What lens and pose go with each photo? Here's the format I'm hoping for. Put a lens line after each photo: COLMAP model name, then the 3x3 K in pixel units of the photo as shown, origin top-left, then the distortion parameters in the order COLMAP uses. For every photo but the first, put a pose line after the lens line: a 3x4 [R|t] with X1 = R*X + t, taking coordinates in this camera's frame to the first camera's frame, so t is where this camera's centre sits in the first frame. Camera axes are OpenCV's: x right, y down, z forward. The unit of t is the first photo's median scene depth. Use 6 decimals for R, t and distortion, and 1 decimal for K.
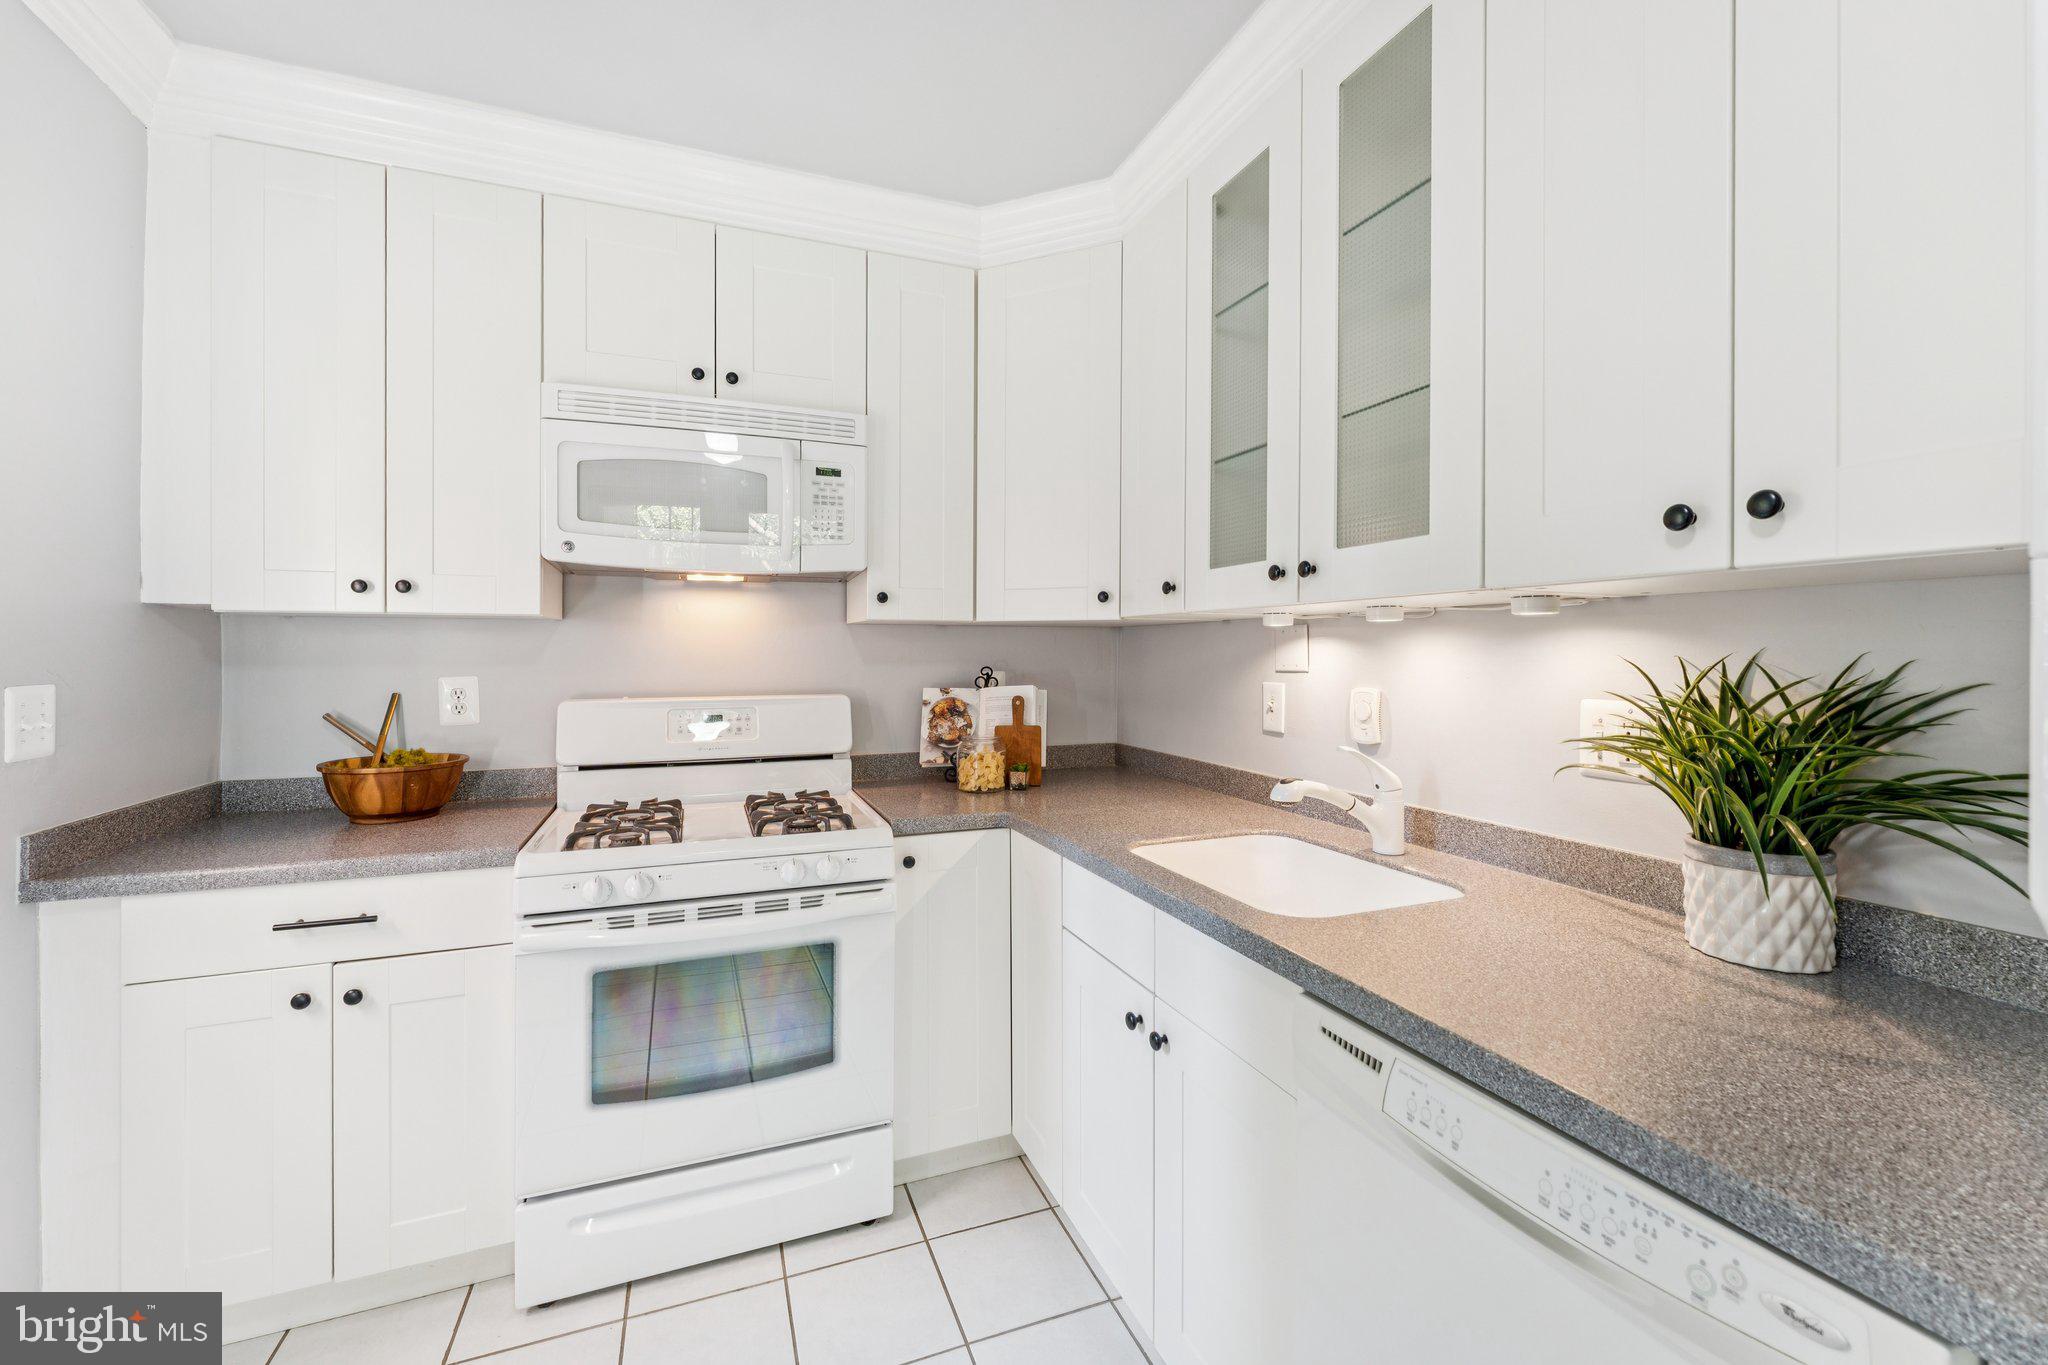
lens RADIAL K [[832.8, 0, 1024.9], [0, 832.8, 651.2], [0, 0, 1]] dist [-0.001050, -0.000065]
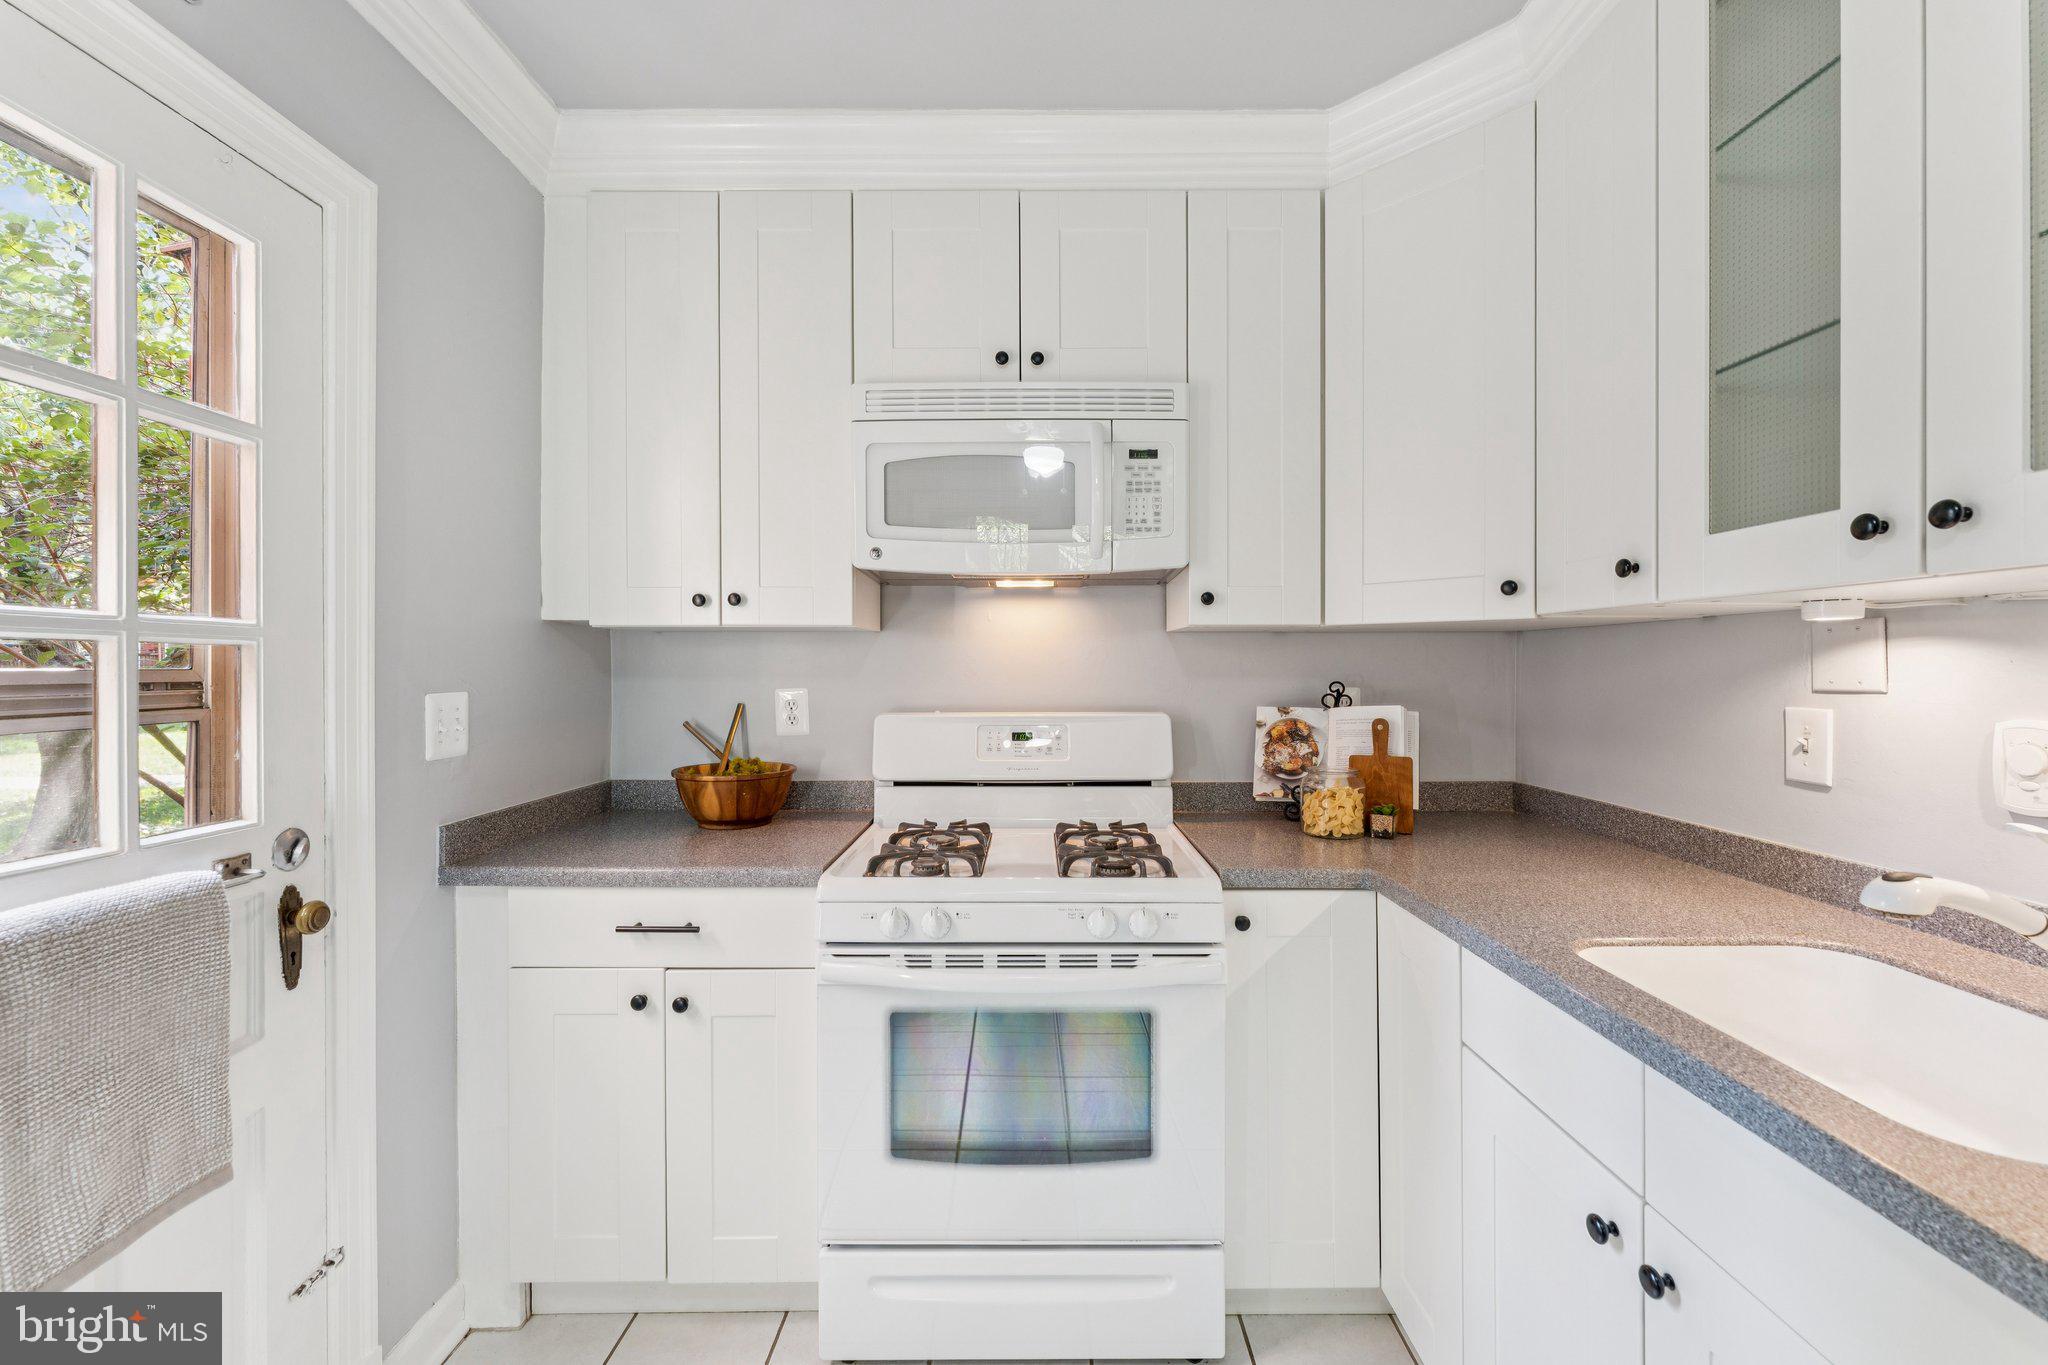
lens RADIAL K [[832.8, 0, 1024.9], [0, 832.8, 651.2], [0, 0, 1]] dist [-0.001050, -0.000065]
pose [[0.926492, -0.007911, -0.376231, -0.028839], [0.001159, 0.999834, -0.018167, 0.004215], [0.376312, 0.016396, 0.926348, 0.168733]]
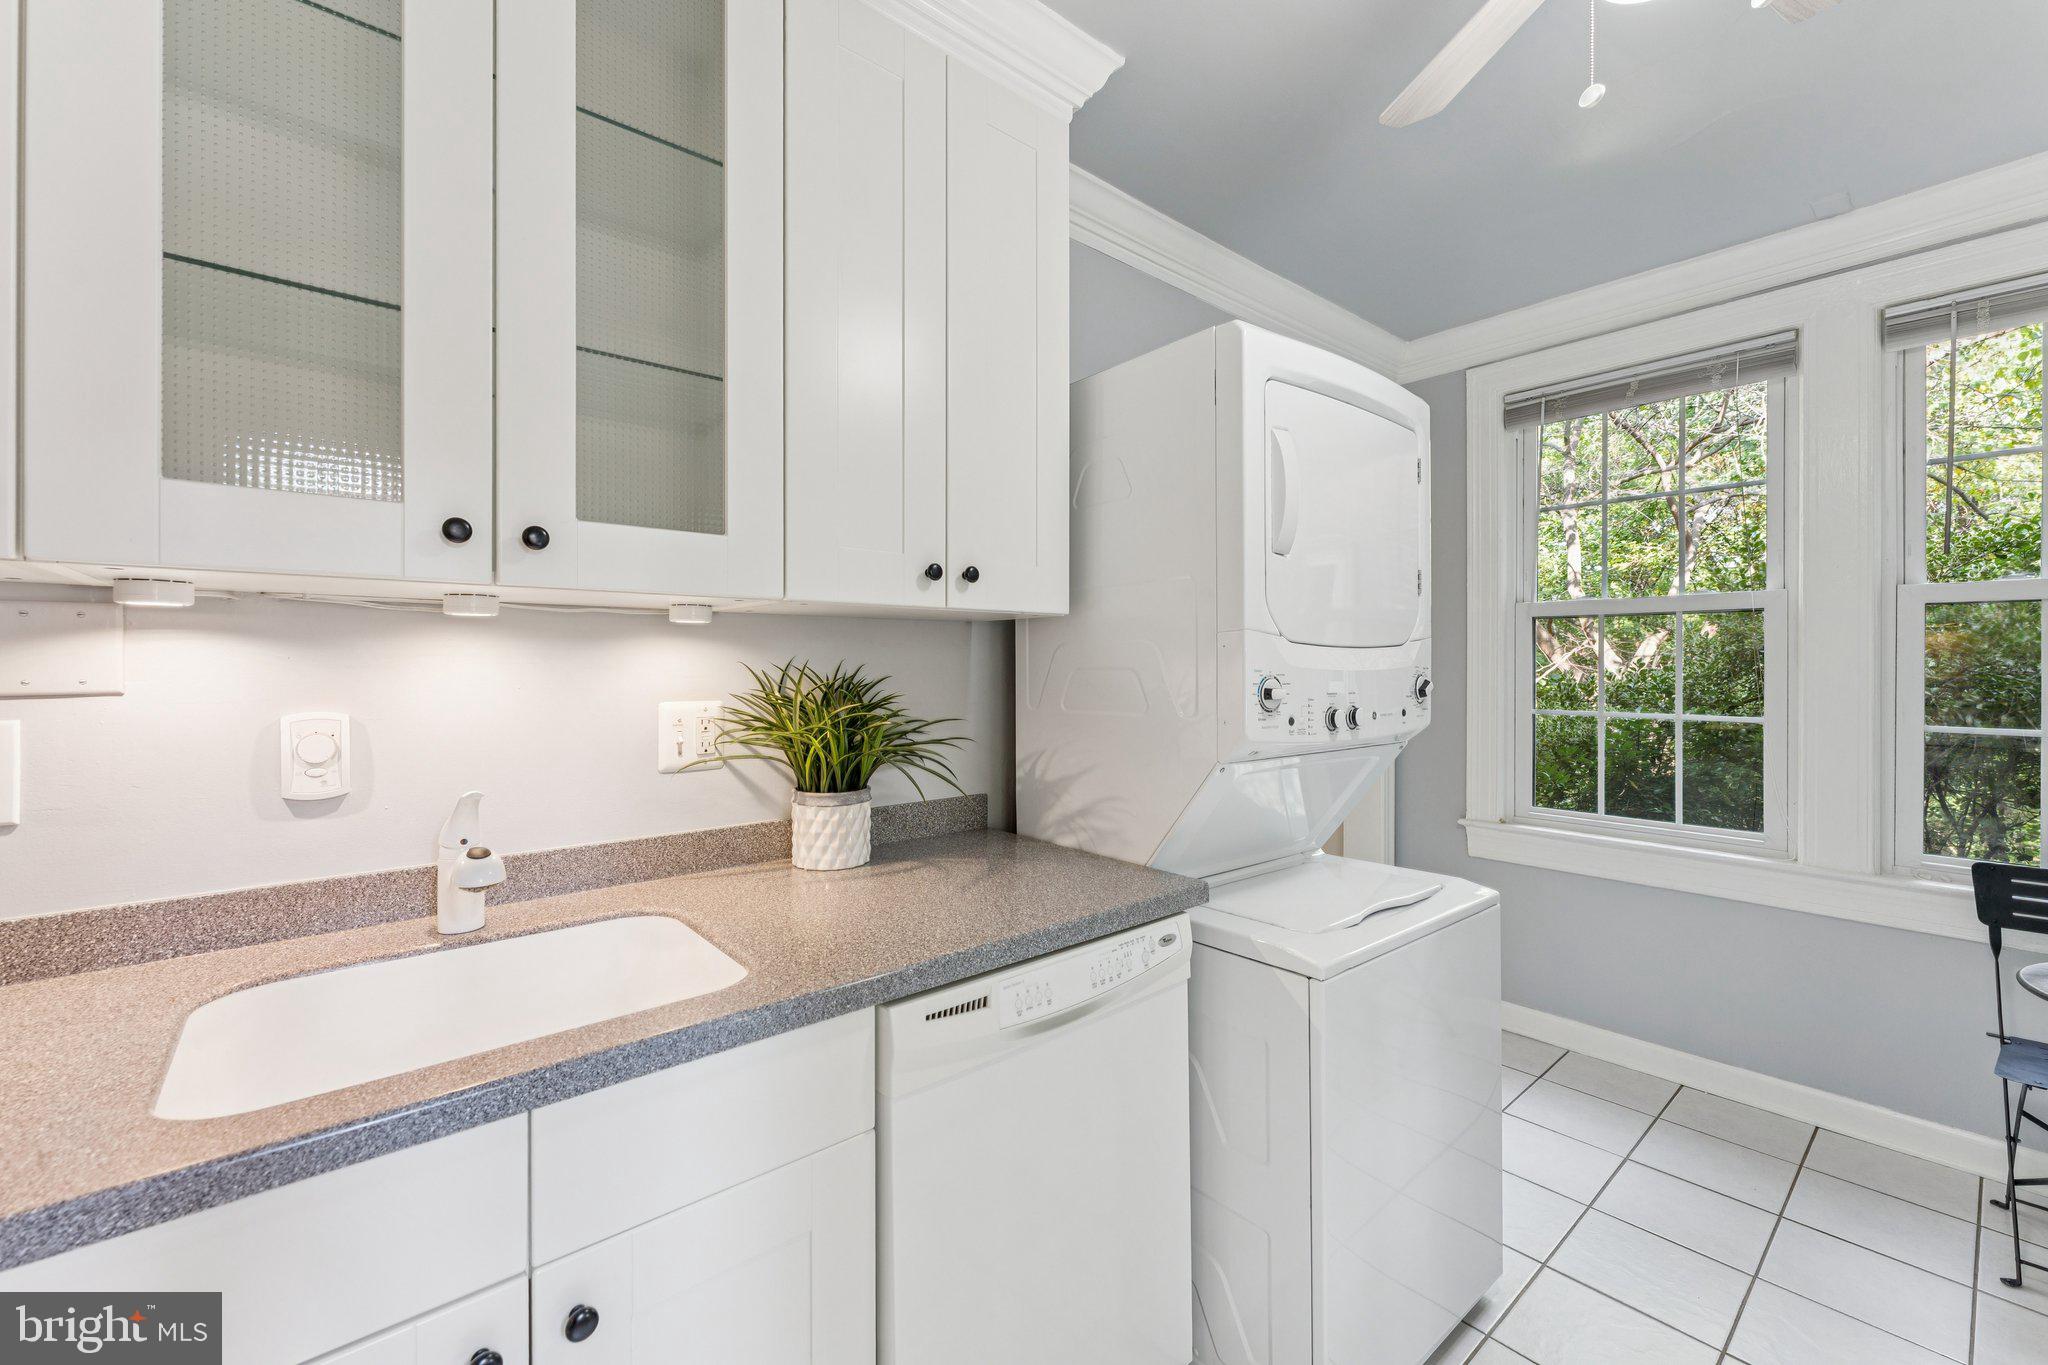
lens RADIAL K [[832.8, 0, 1024.9], [0, 832.8, 651.2], [0, 0, 1]] dist [-0.001050, -0.000065]
pose [[-0.322317, 0.013981, 0.946529, -0.349071], [-0.000559, 0.999888, -0.014959, 0.005859], [-0.946632, -0.005351, -0.322273, 0.633370]]
